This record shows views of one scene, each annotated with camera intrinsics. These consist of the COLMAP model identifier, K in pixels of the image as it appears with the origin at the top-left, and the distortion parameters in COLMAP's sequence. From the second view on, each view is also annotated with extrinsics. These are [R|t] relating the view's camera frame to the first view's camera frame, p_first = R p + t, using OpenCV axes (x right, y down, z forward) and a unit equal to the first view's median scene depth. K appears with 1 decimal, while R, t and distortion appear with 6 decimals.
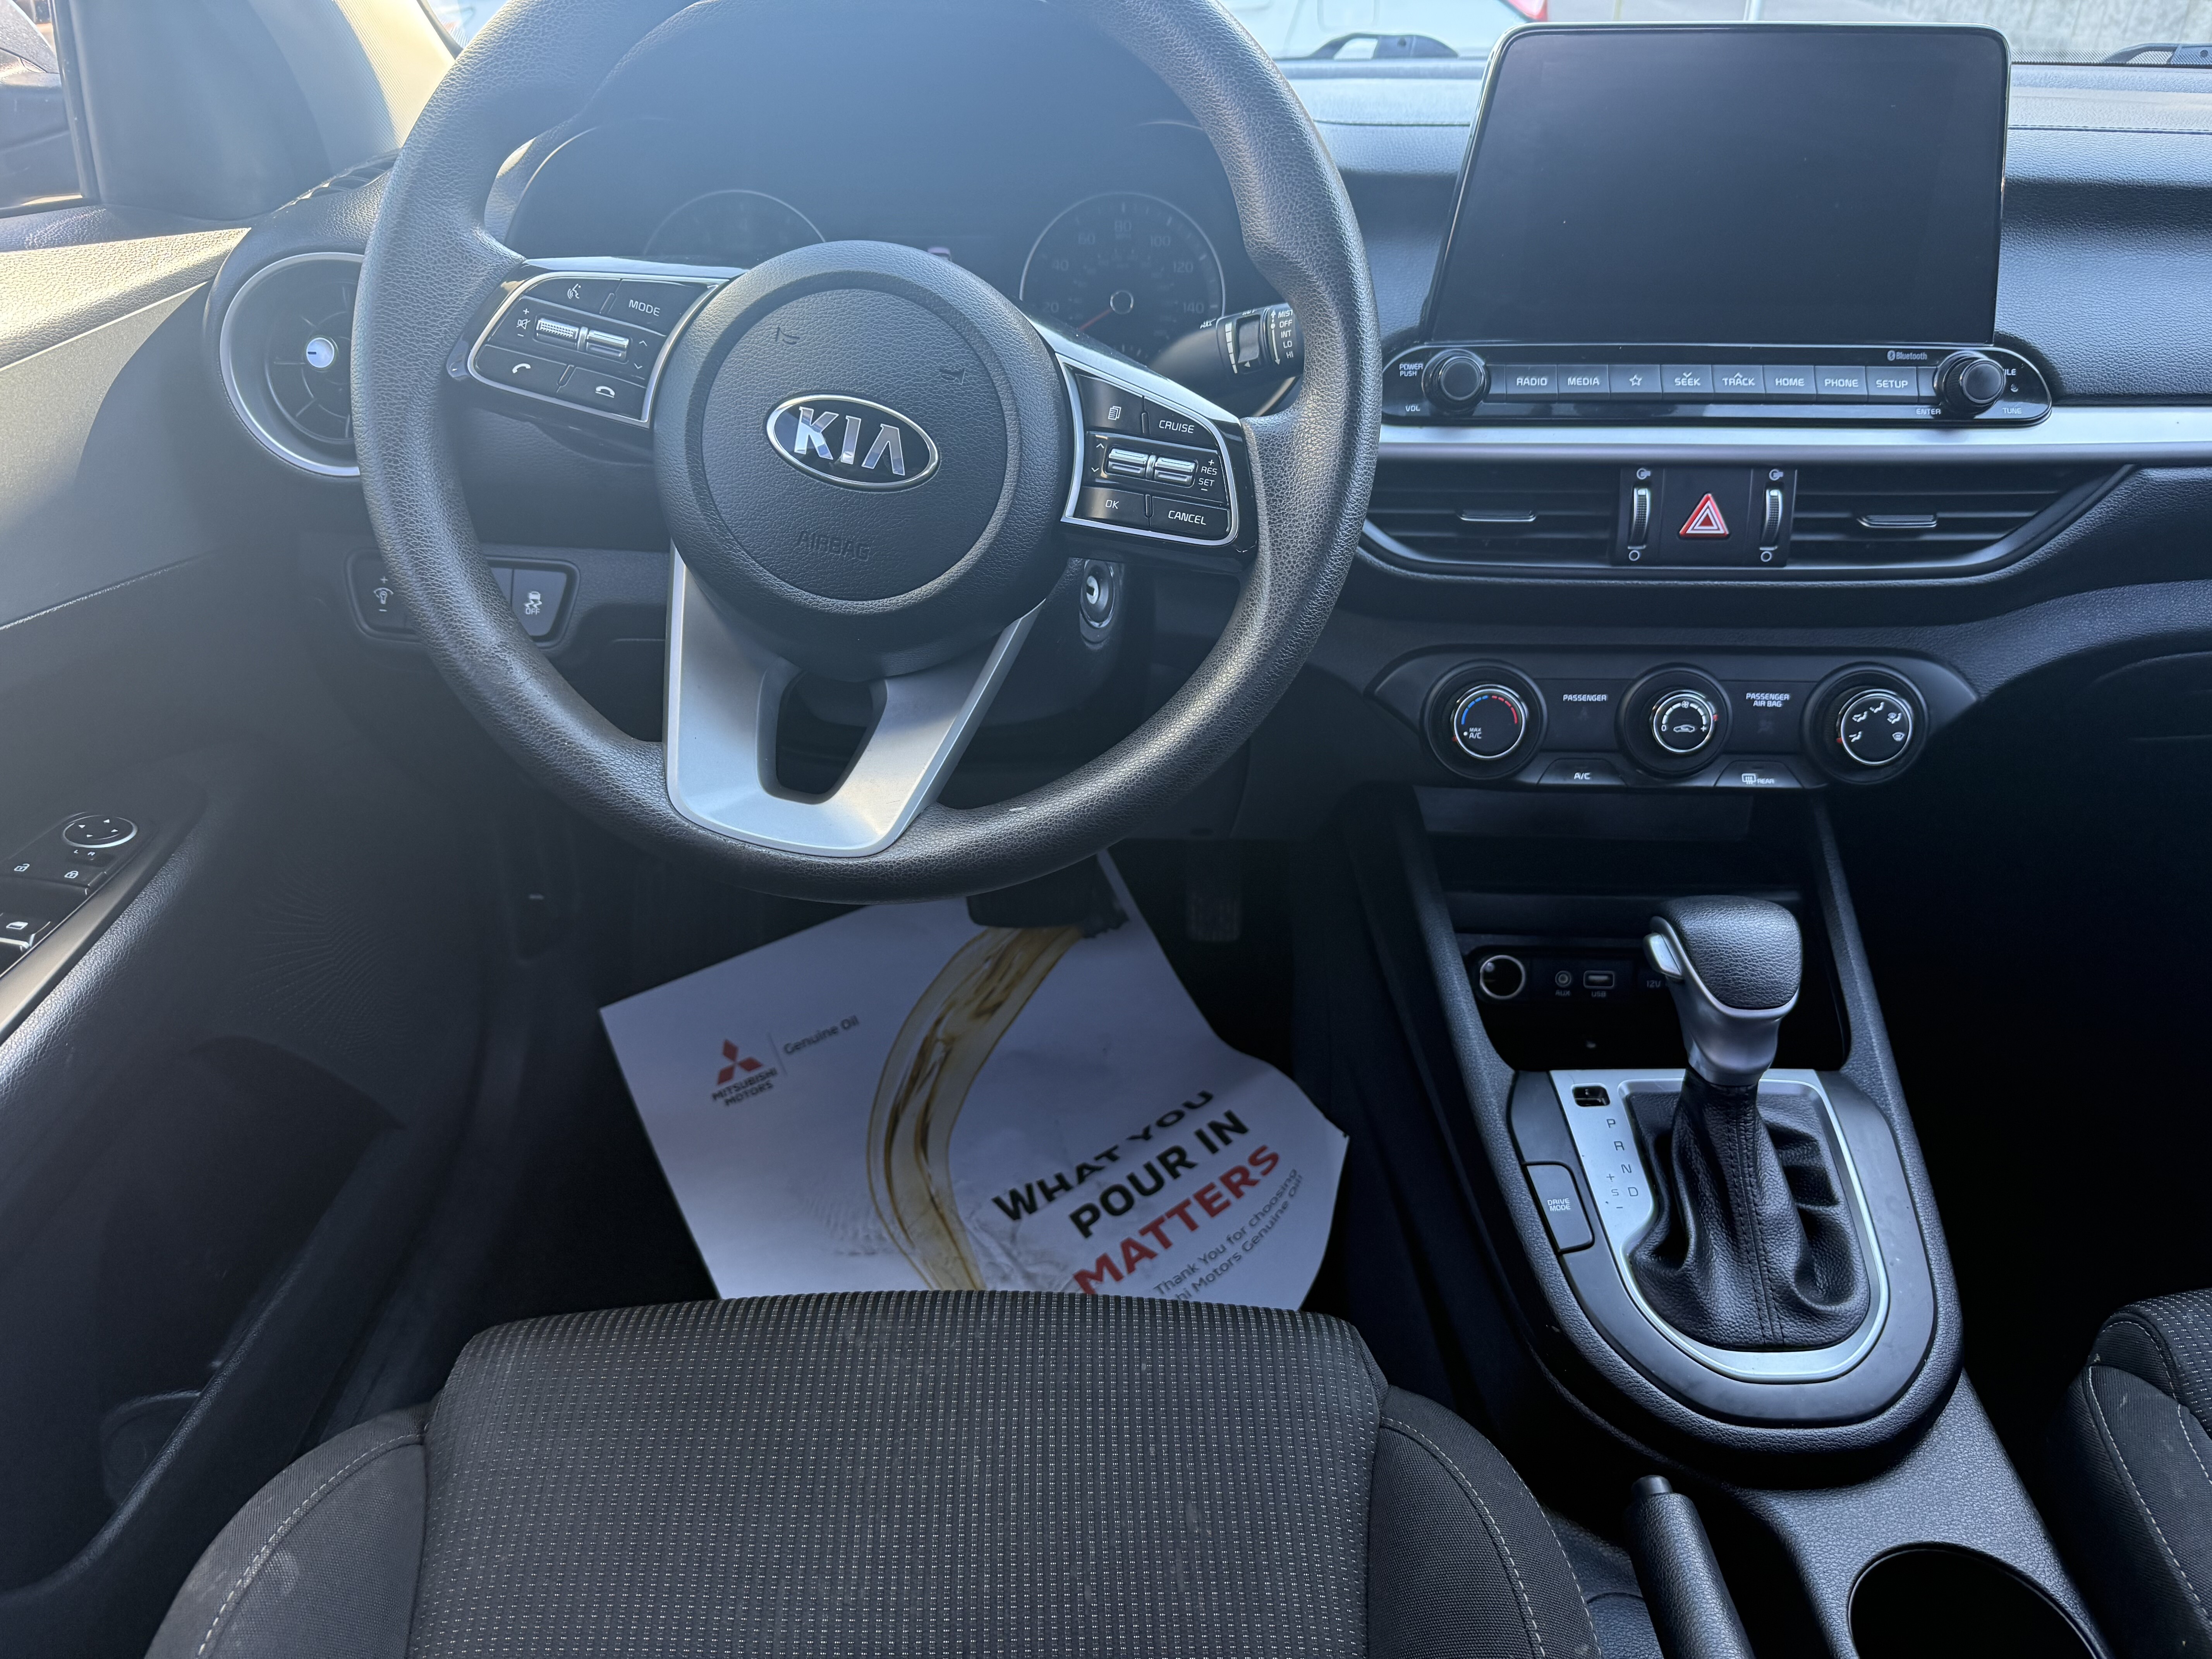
lens RADIAL K [[1559.2, 0, 1106.0], [0, 1559.2, 829.5], [0, 0, 1]] dist [0.100762, -0.125996]
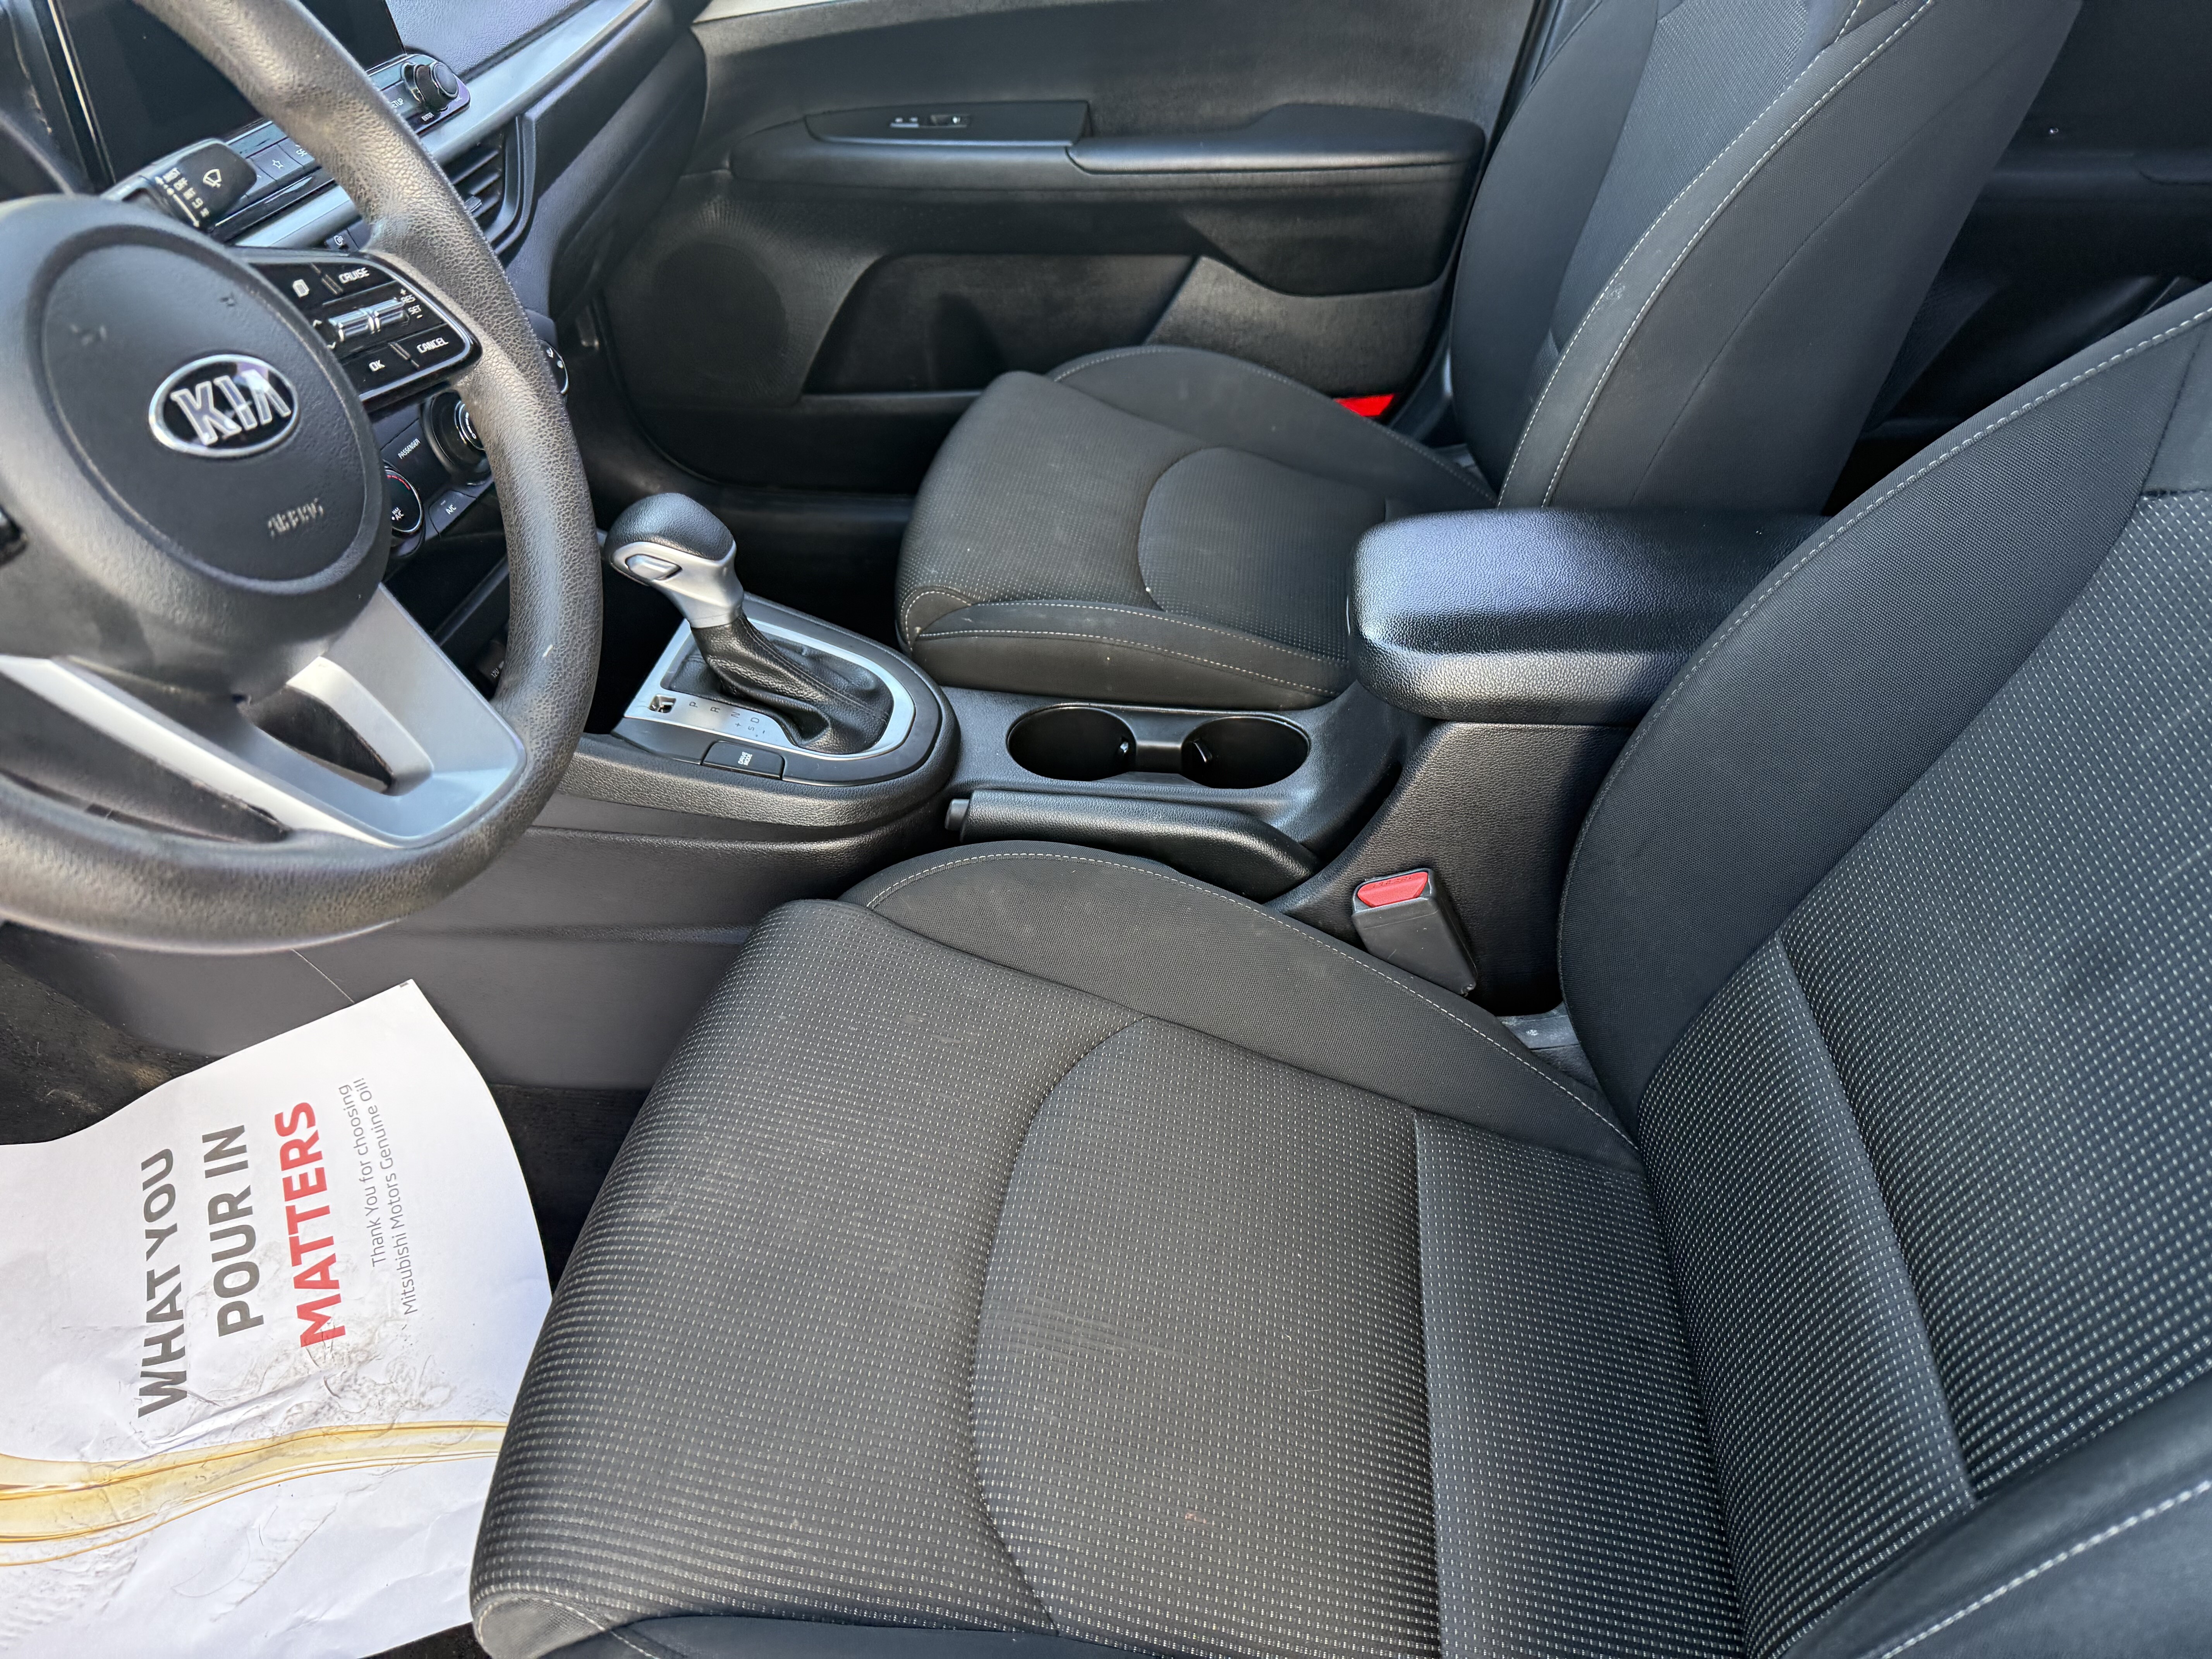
lens RADIAL K [[1559.2, 0, 1106.0], [0, 1559.2, 829.5], [0, 0, 1]] dist [0.100762, -0.125996]
pose [[0.134210, -0.621685, 0.771684, -0.463655], [0.506224, 0.712464, 0.485934, -0.129992], [-0.851895, 0.325427, 0.410331, 0.141988]]
